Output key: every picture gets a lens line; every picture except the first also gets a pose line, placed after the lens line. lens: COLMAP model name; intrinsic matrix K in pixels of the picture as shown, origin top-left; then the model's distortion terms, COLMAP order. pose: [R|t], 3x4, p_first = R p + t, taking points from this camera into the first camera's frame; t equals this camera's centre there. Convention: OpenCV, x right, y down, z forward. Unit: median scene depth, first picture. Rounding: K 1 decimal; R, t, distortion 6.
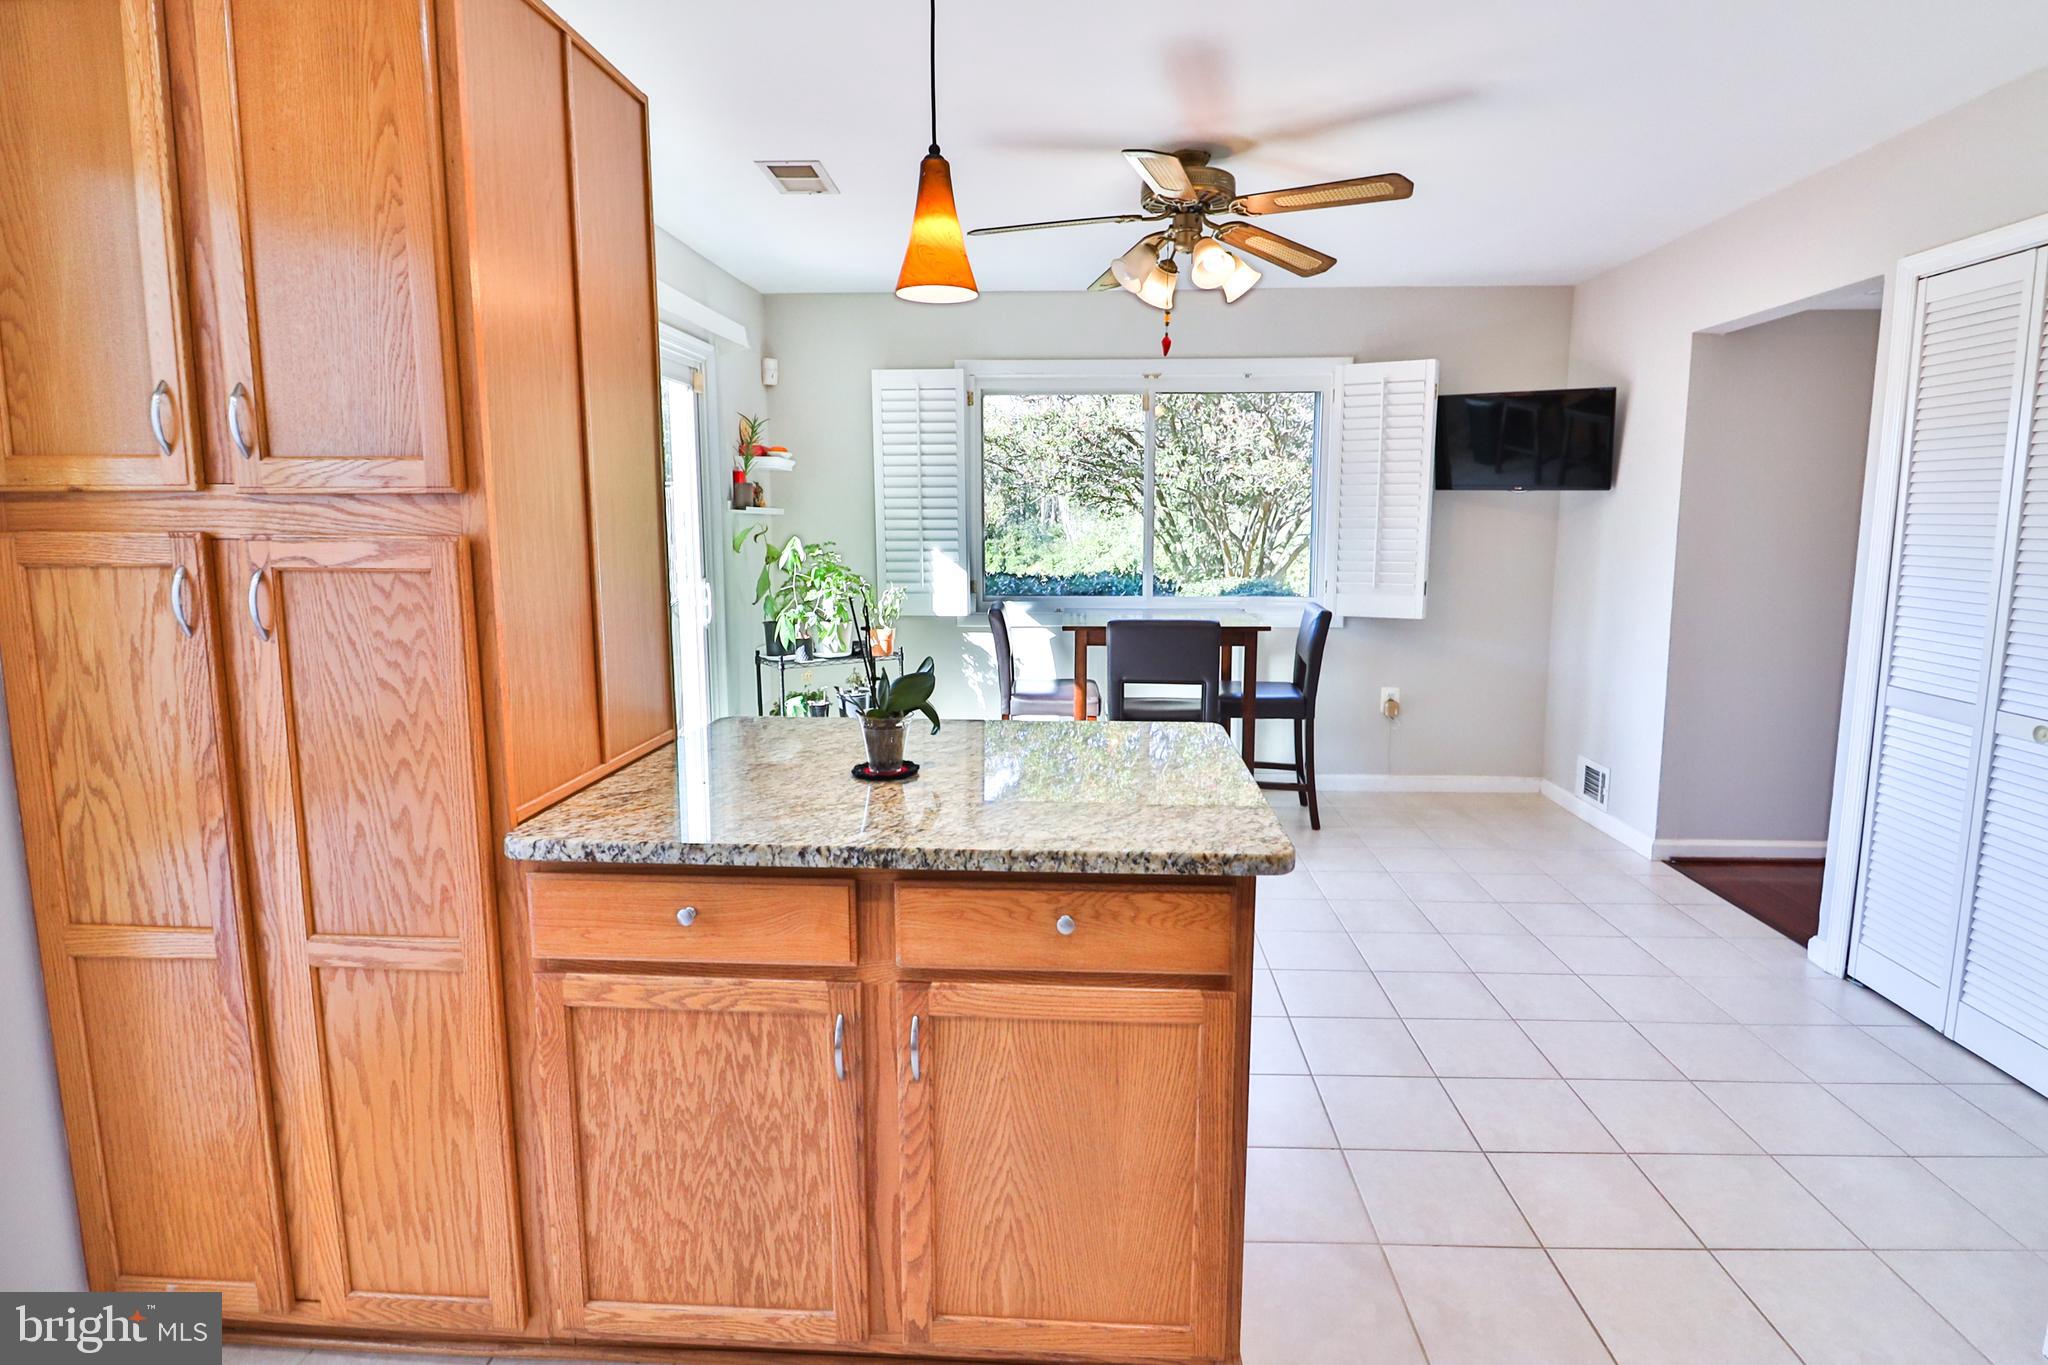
lens RADIAL K [[1052.1, 0, 1045.4], [0, 1052.1, 663.0], [0, 0, 1]] dist [0.002106, -0.014127]
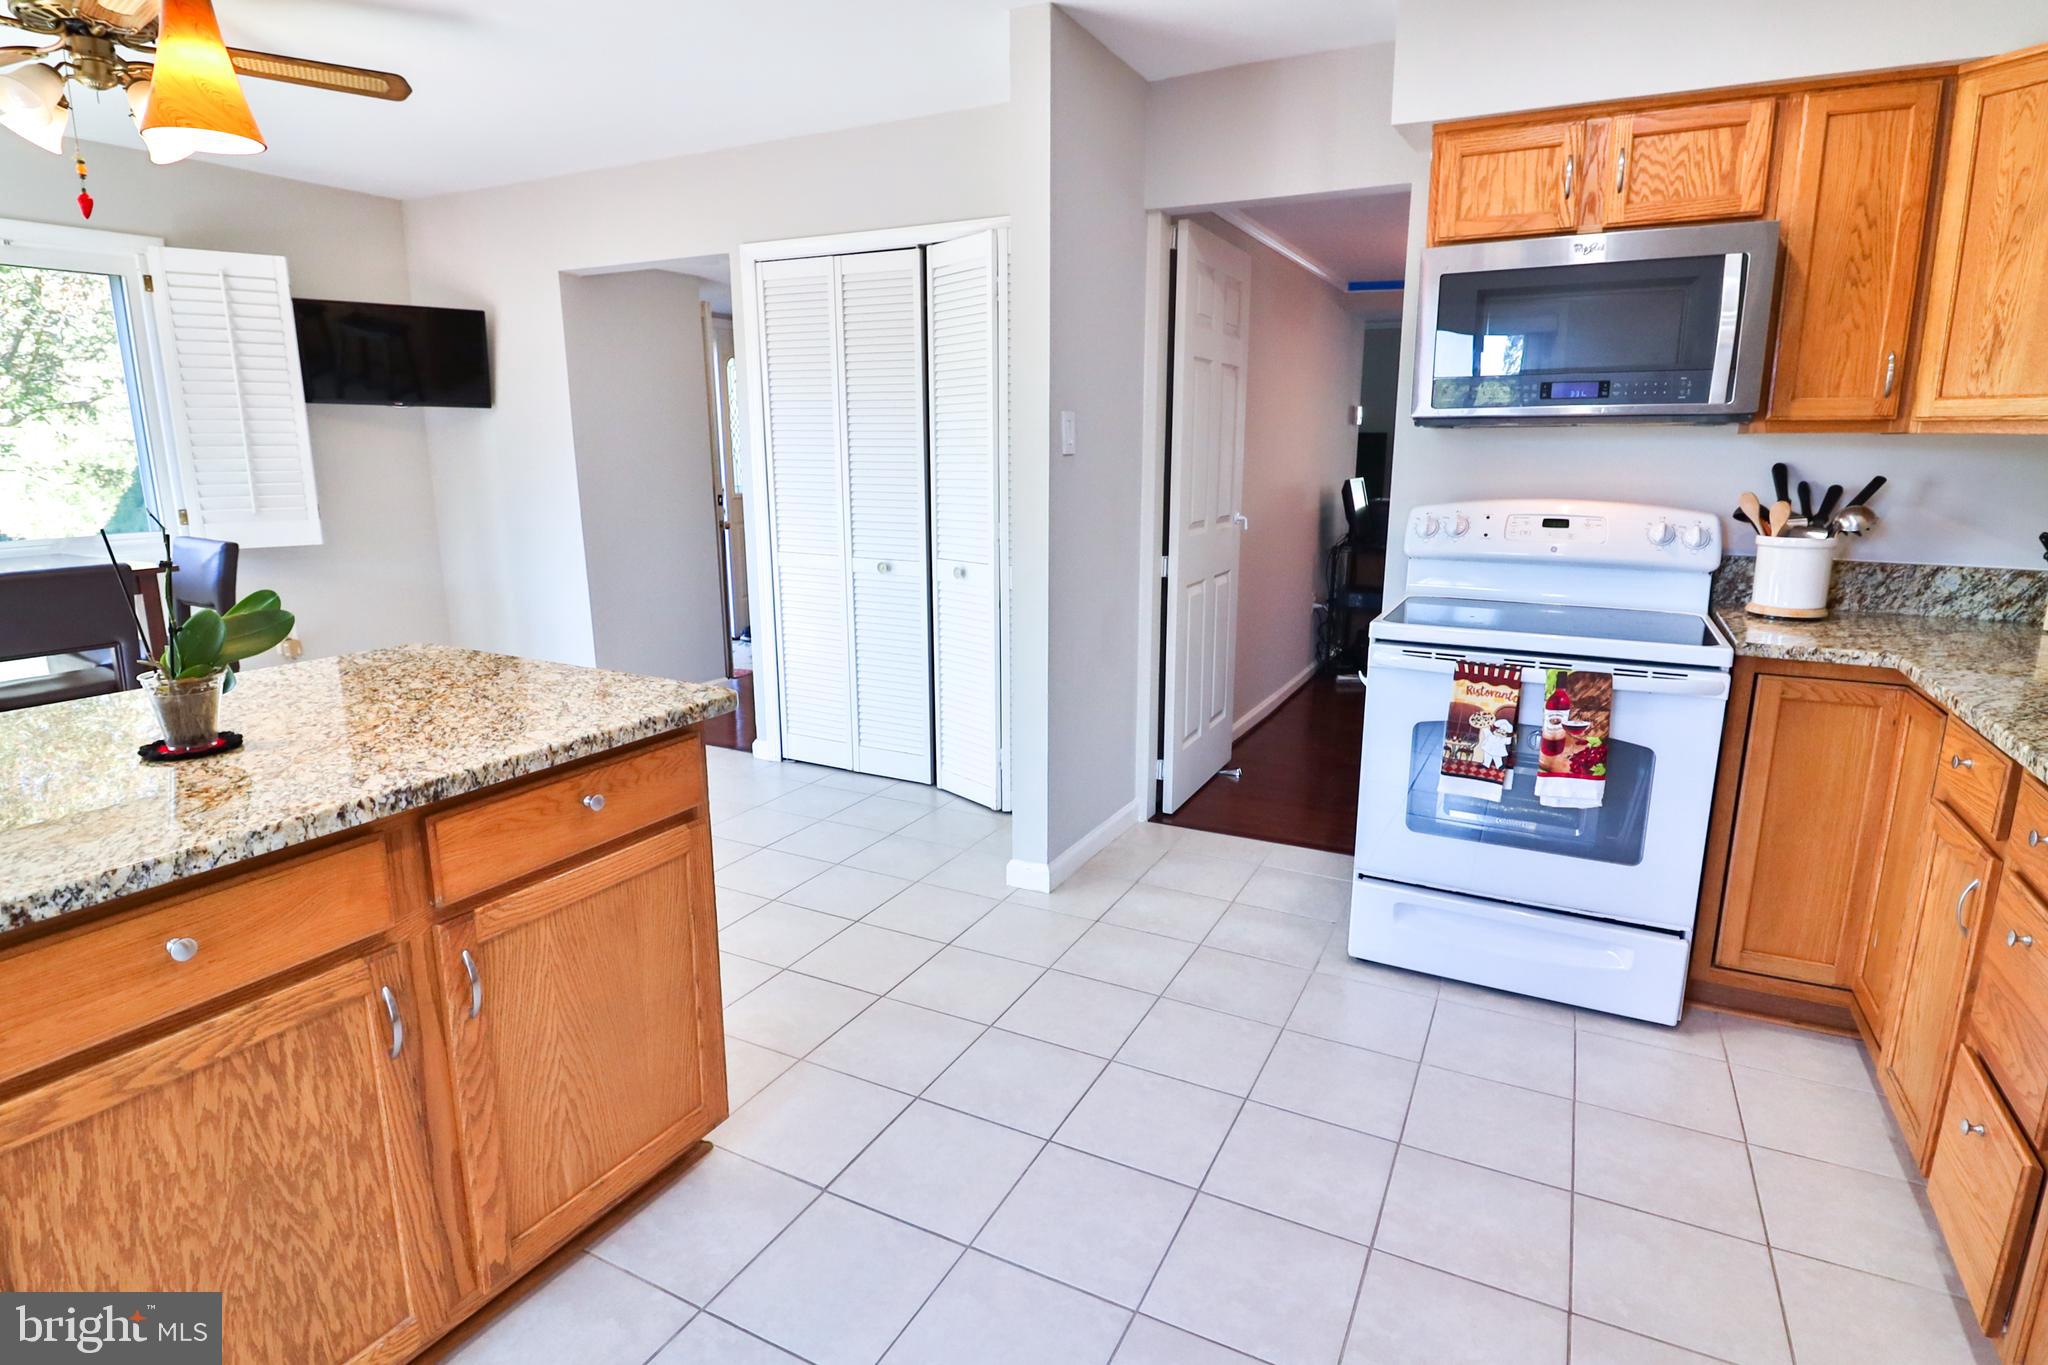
lens RADIAL K [[1052.1, 0, 1043.3], [0, 1052.1, 665.2], [0, 0, 1]] dist [0.002106, -0.014127]
pose [[0.419866, -0.188404, 0.887815, -0.337074], [0.121960, 0.981056, 0.150513, 0.001453], [-0.899354, 0.045083, 0.434890, 0.050383]]
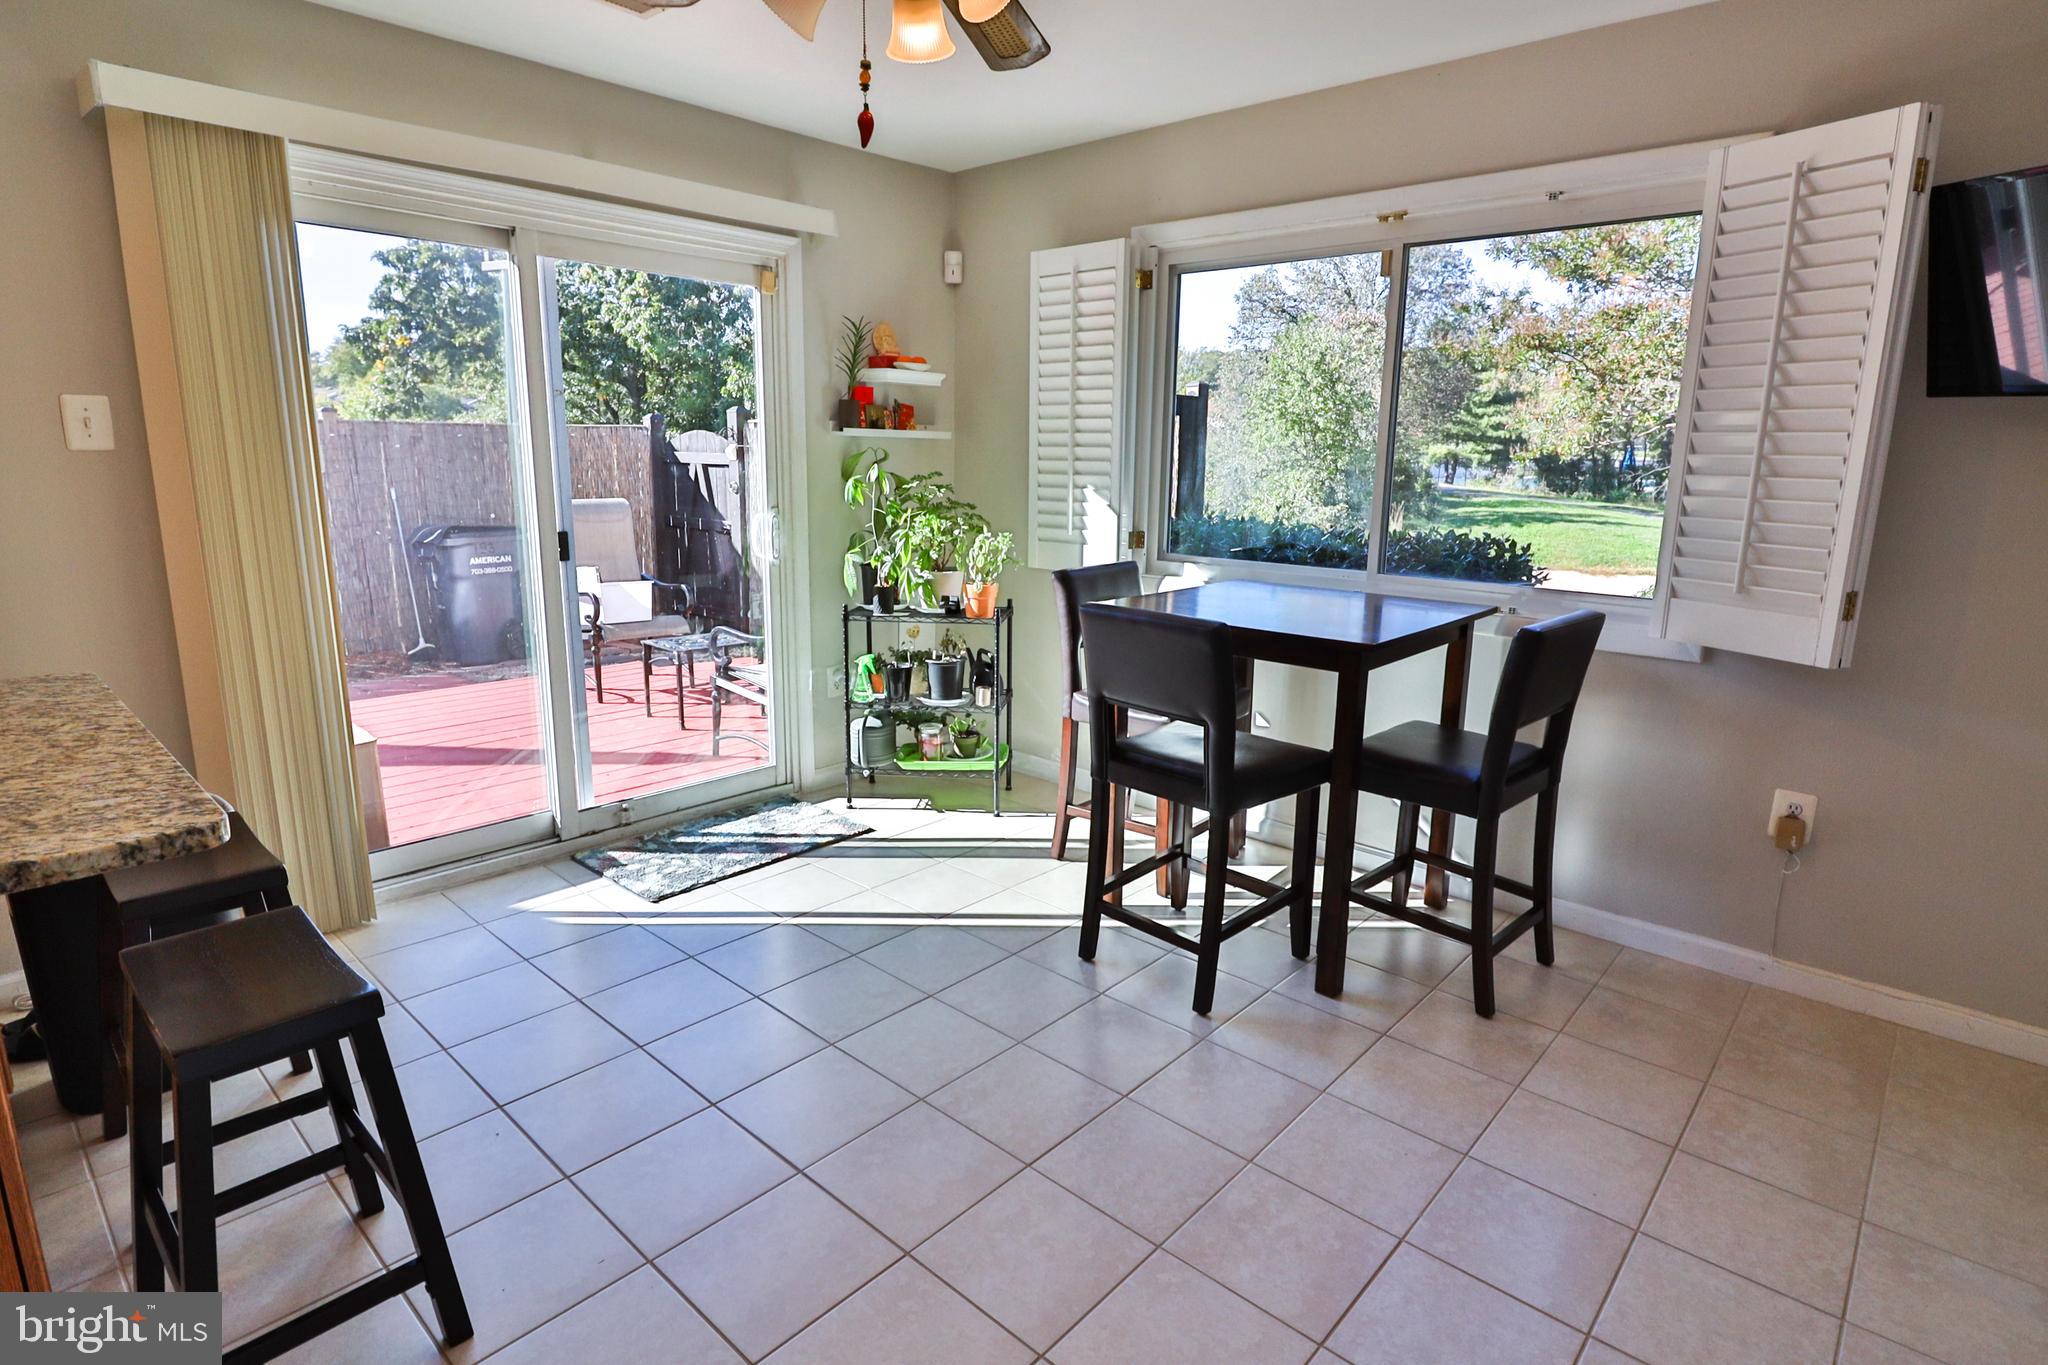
lens RADIAL K [[1052.1, 0, 1043.0], [0, 1052.1, 664.1], [0, 0, 1]] dist [0.002106, -0.014127]
pose [[0.774401, 0.139997, -0.617013, 0.584709], [-0.102548, 0.990091, 0.095941, -0.082527], [0.624330, -0.011023, 0.781083, 0.625688]]
